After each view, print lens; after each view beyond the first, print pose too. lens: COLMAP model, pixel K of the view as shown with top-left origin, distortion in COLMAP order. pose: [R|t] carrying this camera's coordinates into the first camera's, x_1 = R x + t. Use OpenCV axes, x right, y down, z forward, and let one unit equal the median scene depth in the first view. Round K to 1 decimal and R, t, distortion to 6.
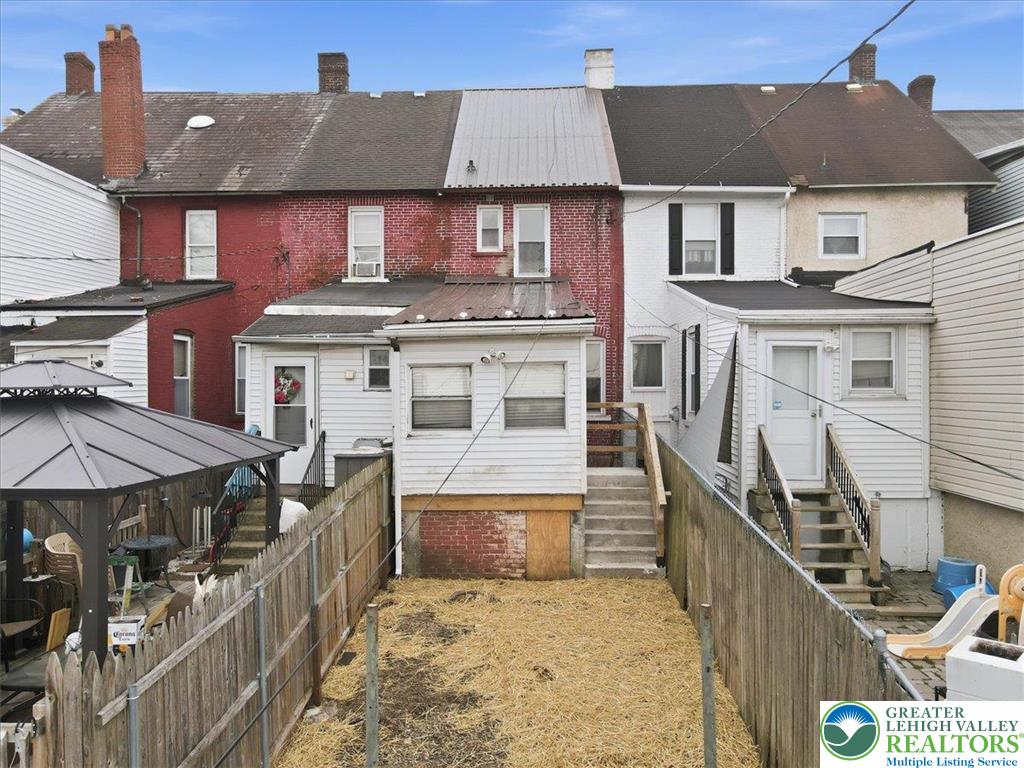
lens RADIAL K [[771.4, 0, 511.8], [0, 771.4, 385.5], [0, 0, 1]] dist [-0.000696, 0.001617]
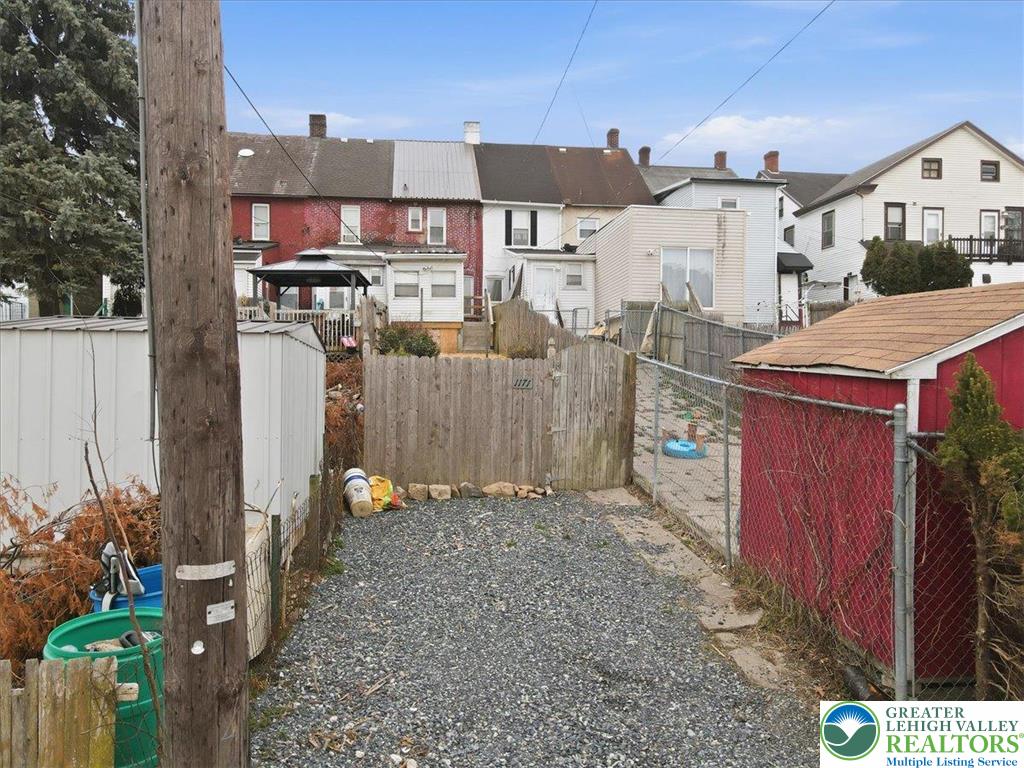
lens RADIAL K [[771.4, 0, 512.2], [0, 771.4, 383.5], [0, 0, 1]] dist [-0.000696, 0.001617]
pose [[0.987704, 0.003438, 0.156297, -0.090323], [-0.003545, 0.999994, 0.000406, 0.213220], [-0.156294, -0.000955, 0.987710, -0.978251]]
